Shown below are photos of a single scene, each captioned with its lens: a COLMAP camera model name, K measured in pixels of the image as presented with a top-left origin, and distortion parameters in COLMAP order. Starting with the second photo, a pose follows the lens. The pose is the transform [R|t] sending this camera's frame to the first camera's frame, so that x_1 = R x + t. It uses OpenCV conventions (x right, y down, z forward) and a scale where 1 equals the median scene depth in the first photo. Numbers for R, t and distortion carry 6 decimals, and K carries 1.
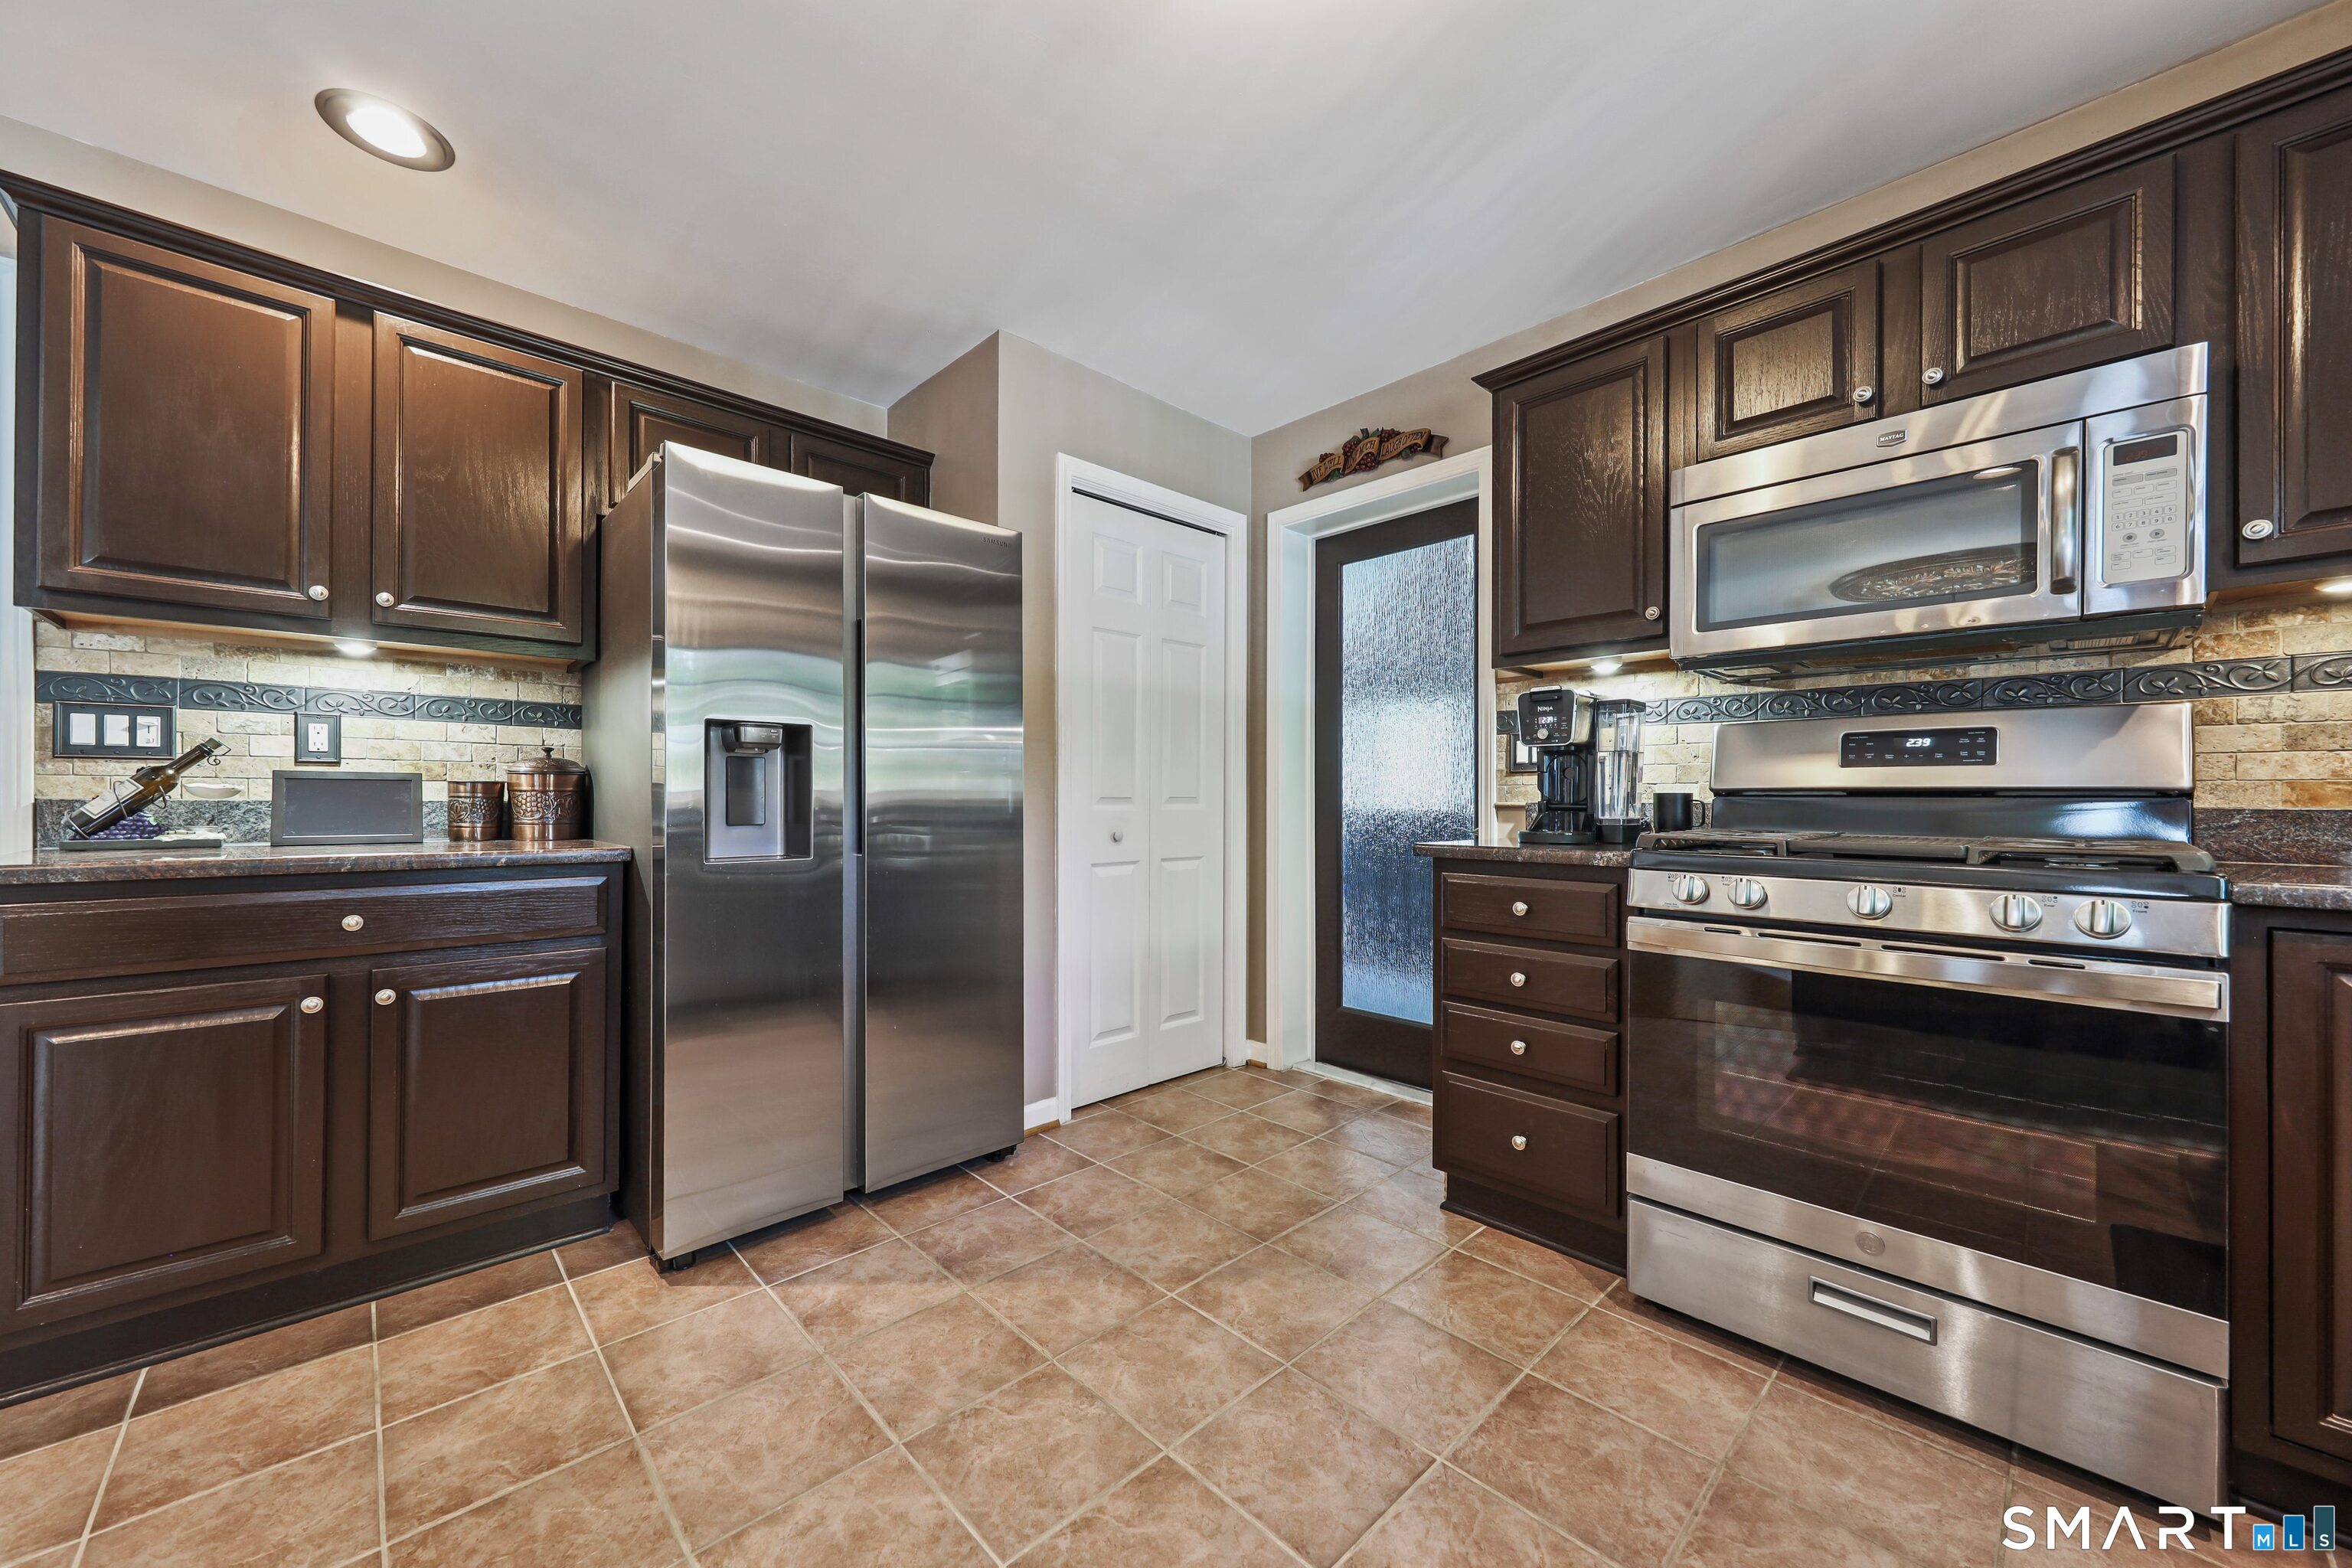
lens RADIAL K [[852.5, 0, 1162.3], [0, 852.5, 797.7], [0, 0, 1]] dist [-0.000467, 0.000370]
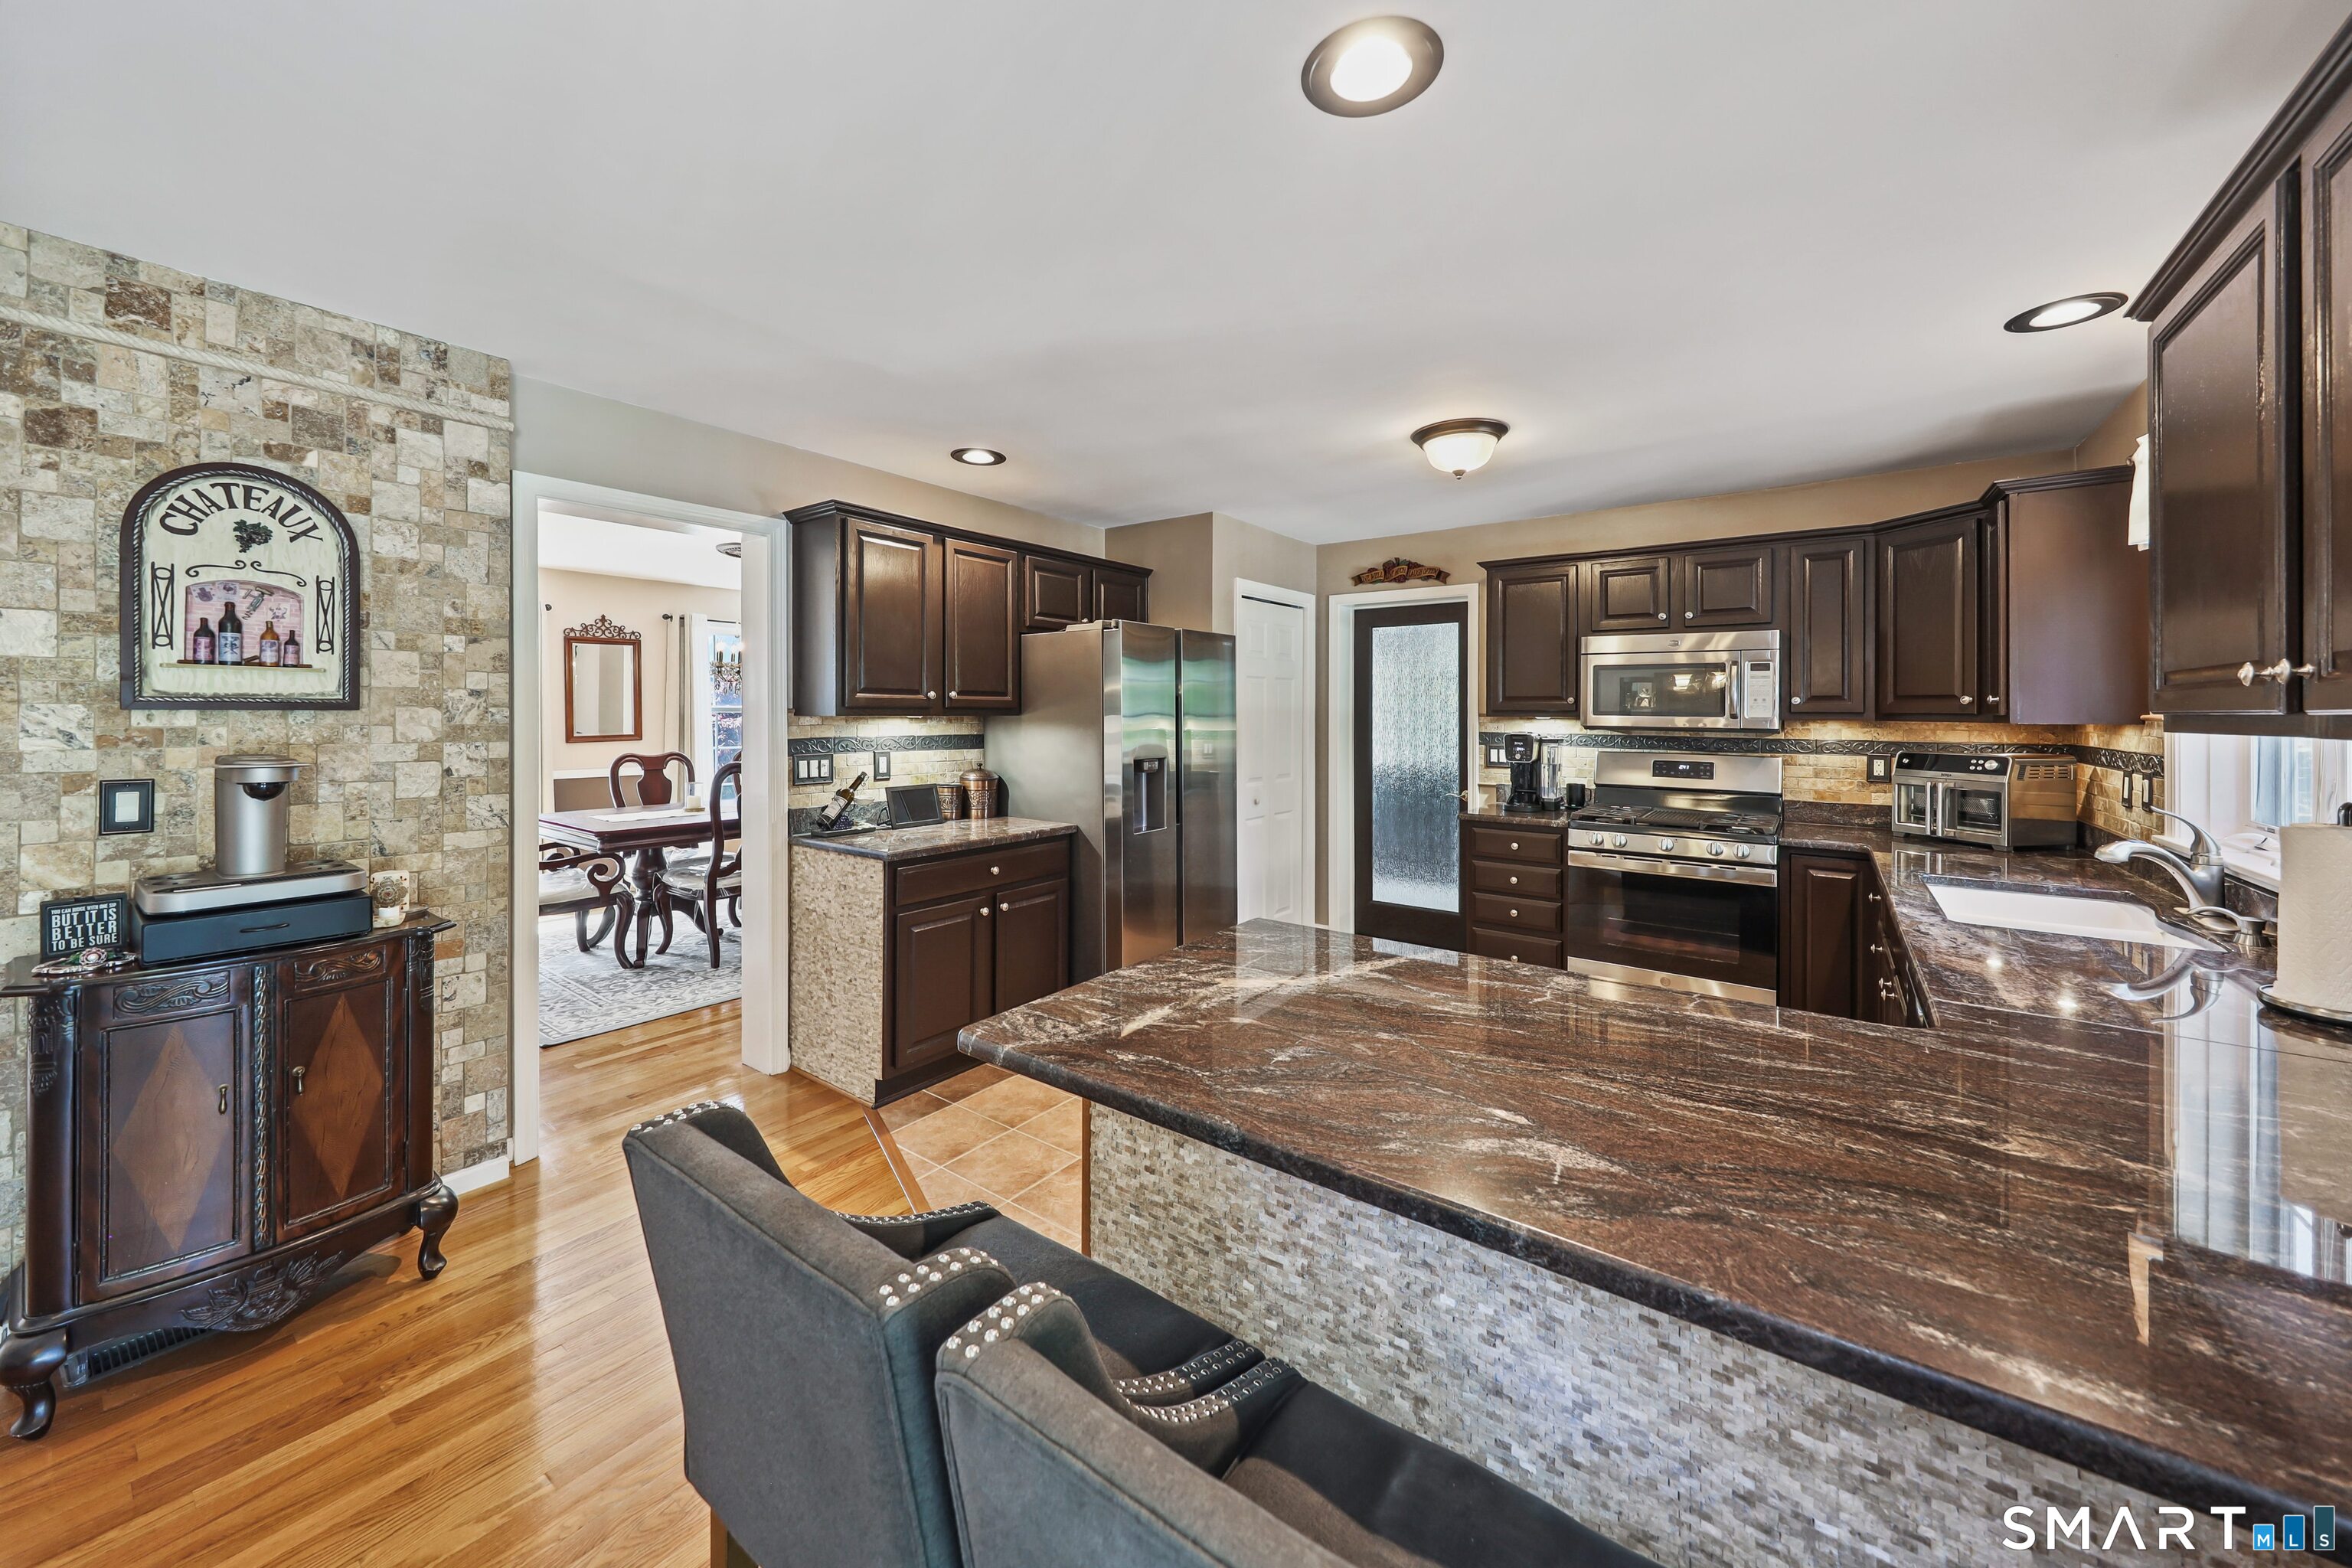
lens RADIAL K [[837.6, 0, 1173.2], [0, 837.6, 709.8], [0, 0, 1]] dist [0.000033, -0.000071]
pose [[0.985932, 0.002280, 0.167130, -0.687541], [-0.001864, 0.999995, -0.002650, -0.180861], [-0.167135, 0.002301, 0.985931, -0.809790]]
